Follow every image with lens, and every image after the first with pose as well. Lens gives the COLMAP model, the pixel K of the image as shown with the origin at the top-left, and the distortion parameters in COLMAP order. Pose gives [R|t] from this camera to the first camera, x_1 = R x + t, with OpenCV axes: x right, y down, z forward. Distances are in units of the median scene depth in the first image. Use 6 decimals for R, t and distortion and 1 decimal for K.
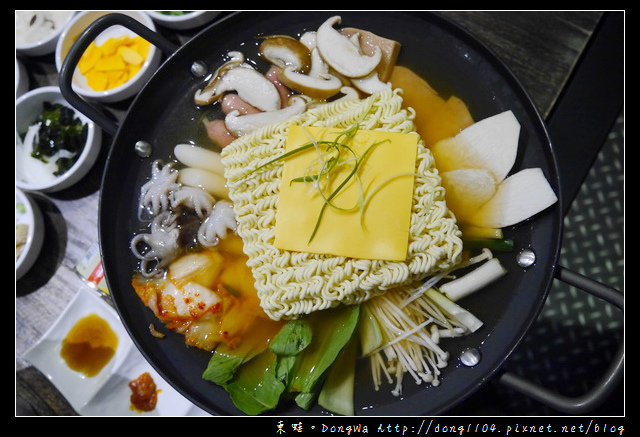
lens RADIAL K [[513.3, 0, 320.0], [0, 513.3, 218.5], [0, 0, 1]] dist [0.001112, 0.005125]
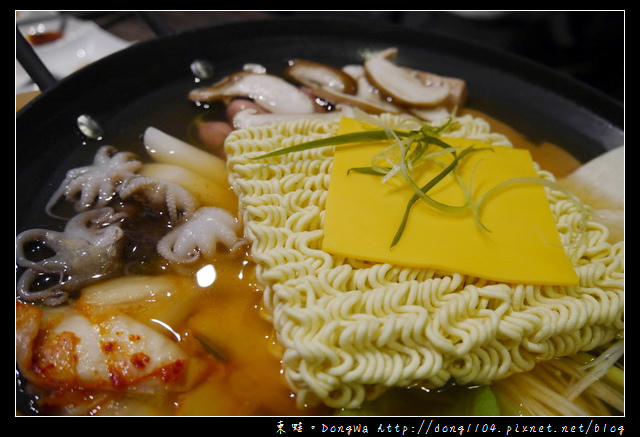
lens RADIAL K [[513.3, 0, 320.0], [0, 513.3, 218.5], [0, 0, 1]] dist [0.001112, 0.005125]
pose [[0.973393, 0.166868, 0.157036, -0.175714], [-0.052028, 0.828380, -0.557745, 0.313028], [-0.223155, 0.534735, 0.815021, 0.560111]]
